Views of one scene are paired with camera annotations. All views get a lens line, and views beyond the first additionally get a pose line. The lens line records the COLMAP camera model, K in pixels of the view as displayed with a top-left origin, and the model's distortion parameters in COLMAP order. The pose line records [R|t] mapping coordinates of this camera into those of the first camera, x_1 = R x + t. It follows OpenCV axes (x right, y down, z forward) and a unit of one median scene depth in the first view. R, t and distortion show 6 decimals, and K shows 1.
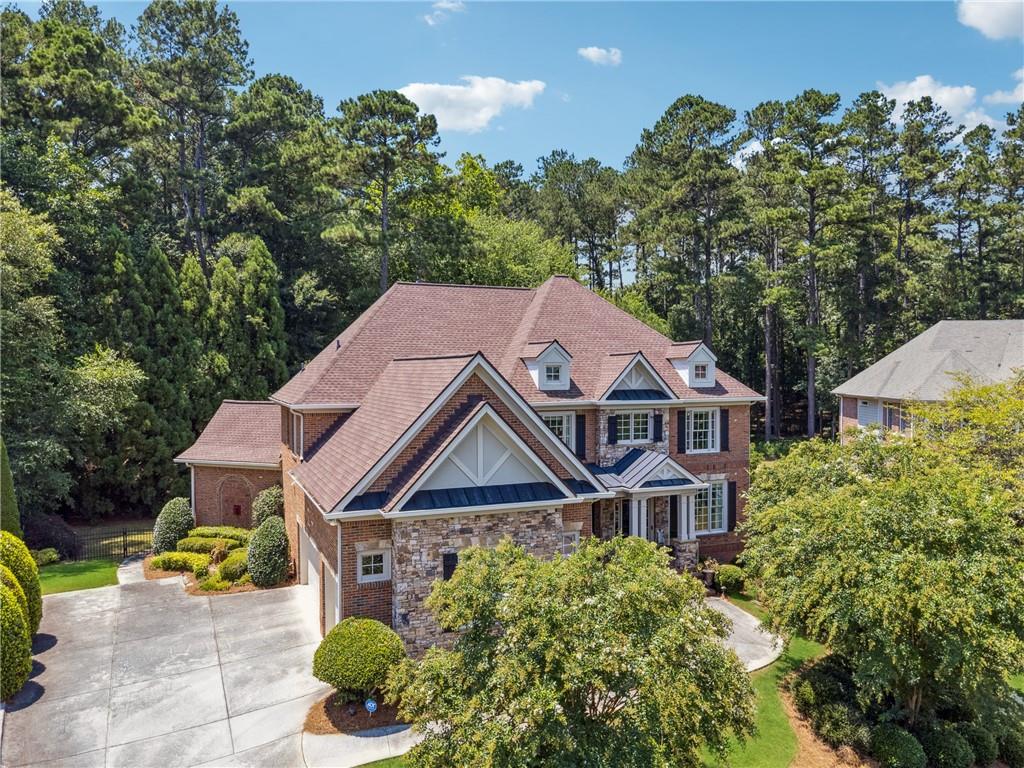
lens RADIAL K [[743.7, 0, 512.0], [0, 743.7, 384.0], [0, 0, 1]] dist [0.004773, -0.003711]
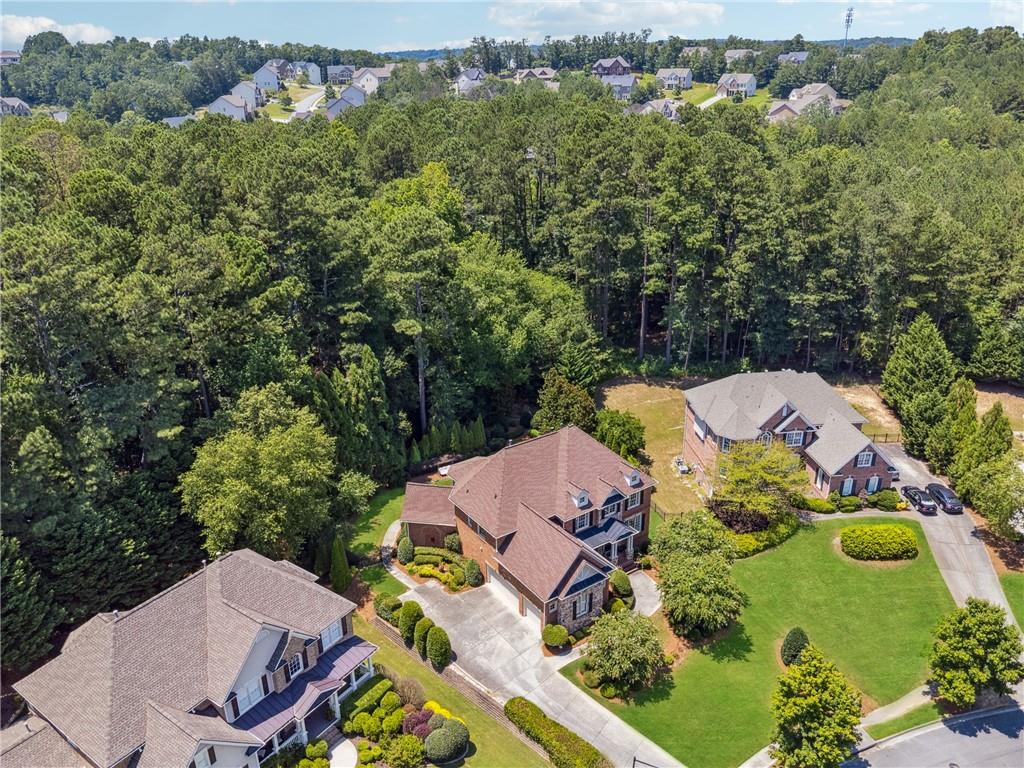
lens RADIAL K [[766.2, 0, 512.0], [0, 766.2, 384.0], [0, 0, 1]] dist [0.004943, -0.002735]
pose [[0.978777, -0.089618, 0.184293, -0.601955], [0.015072, 0.928354, 0.371392, -1.304463], [-0.204372, -0.360732, 0.910002, -1.148324]]
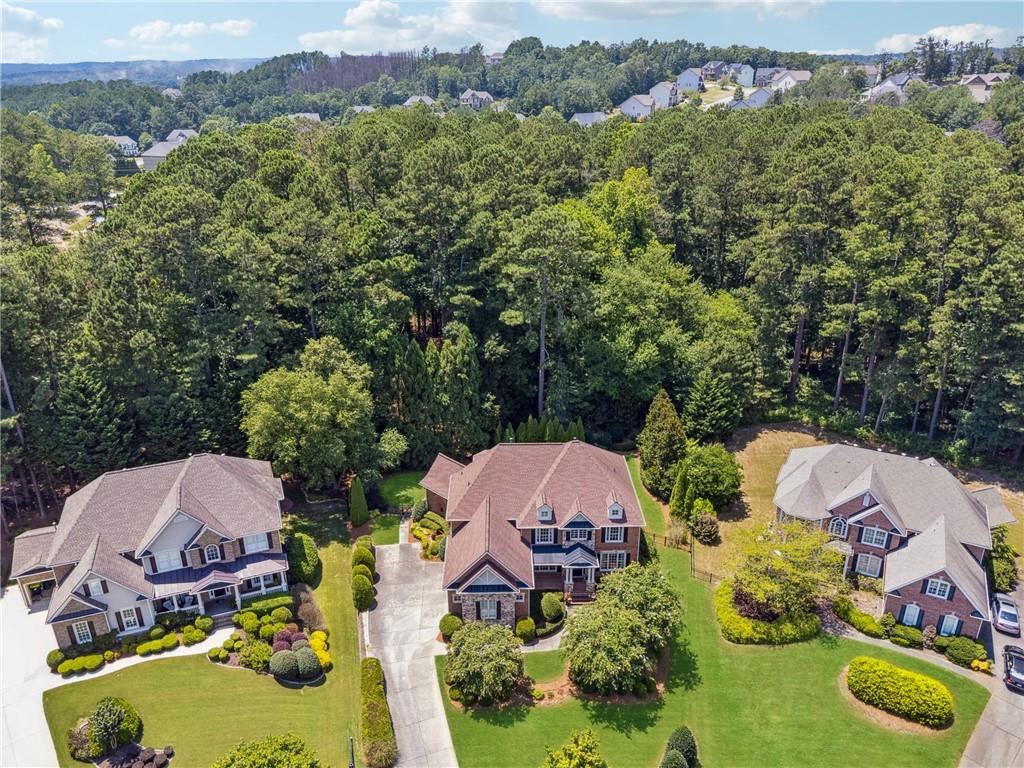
lens RADIAL K [[743.7, 0, 512.0], [0, 743.7, 384.0], [0, 0, 1]] dist [0.004773, -0.003711]
pose [[0.929171, 0.143180, -0.340795, 0.719204], [-0.004299, 0.926061, 0.377349, -1.318008], [0.369626, -0.349156, 0.861084, -1.018456]]
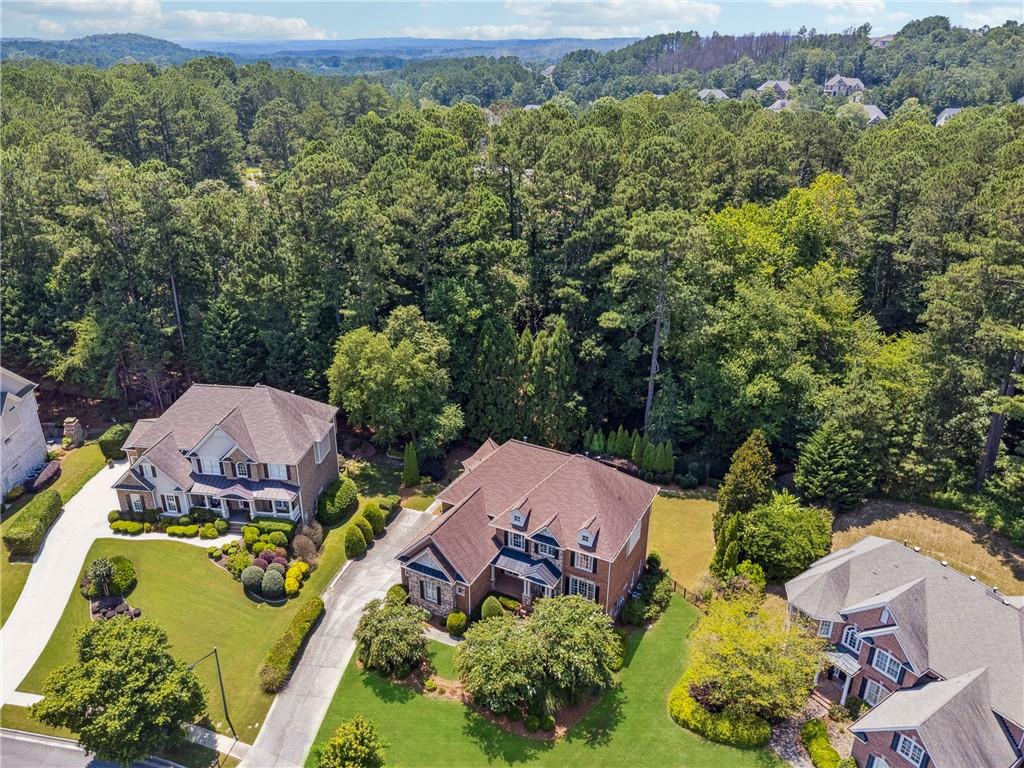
lens RADIAL K [[766.2, 0, 512.0], [0, 766.2, 384.0], [0, 0, 1]] dist [0.004943, -0.002735]
pose [[0.644350, 0.317582, -0.695669, 1.590491], [-0.025867, 0.918222, 0.395222, -1.359484], [0.764293, -0.236667, 0.599871, -0.405877]]
